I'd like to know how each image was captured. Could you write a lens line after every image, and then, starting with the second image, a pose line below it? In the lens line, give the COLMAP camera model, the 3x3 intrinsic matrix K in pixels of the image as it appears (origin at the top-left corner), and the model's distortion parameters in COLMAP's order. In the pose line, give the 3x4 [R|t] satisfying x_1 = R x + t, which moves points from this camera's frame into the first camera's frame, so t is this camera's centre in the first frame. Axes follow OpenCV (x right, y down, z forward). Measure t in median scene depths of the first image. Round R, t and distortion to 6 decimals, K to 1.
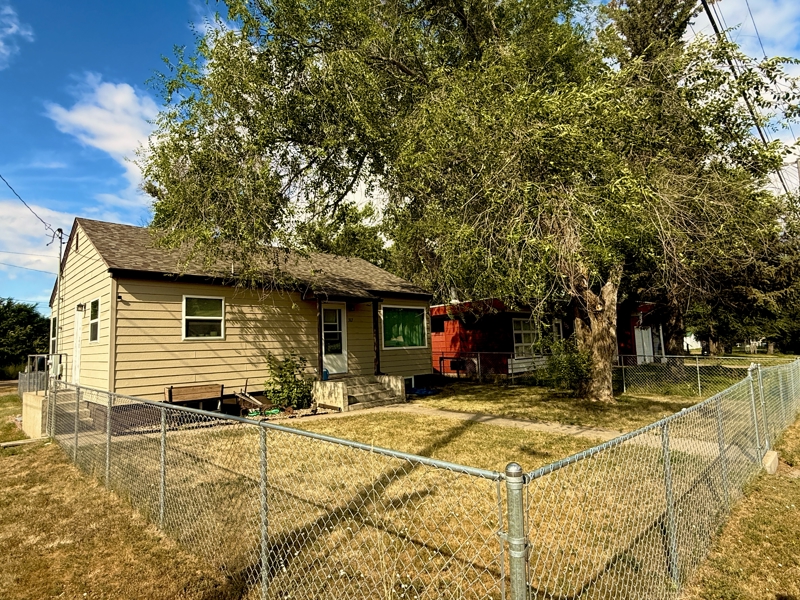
lens RADIAL K [[443.4, 0, 404.1], [0, 443.4, 295.7], [0, 0, 1]] dist [-0.001910, -0.000264]
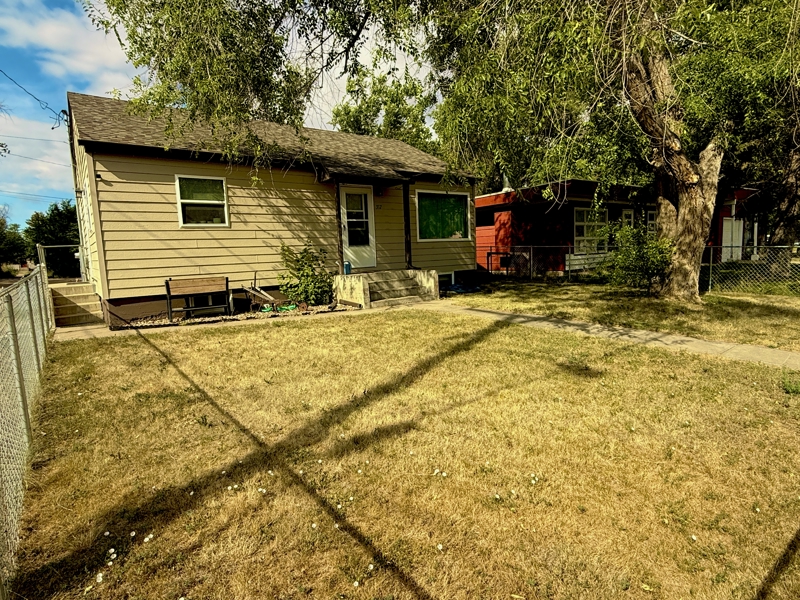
lens RADIAL K [[443.4, 0, 404.1], [0, 443.4, 295.7], [0, 0, 1]] dist [-0.001910, -0.000264]
pose [[0.992026, 0.011797, -0.125477, 0.051424], [0.016241, 0.975343, 0.220096, 0.045476], [0.124980, -0.220379, 0.967374, 0.171279]]
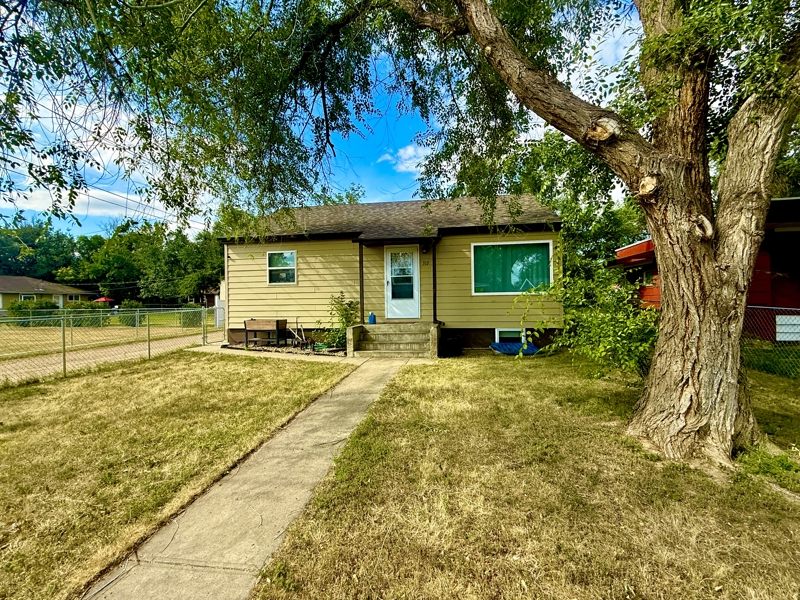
lens RADIAL K [[342.8, 0, 399.5], [0, 342.8, 302.5], [0, 0, 1]] dist [-0.019489, -0.000268]
pose [[0.601522, 0.035032, -0.798087, 0.555624], [0.083972, 0.990731, 0.106778, 0.072816], [0.794430, -0.131246, 0.593005, 0.680511]]
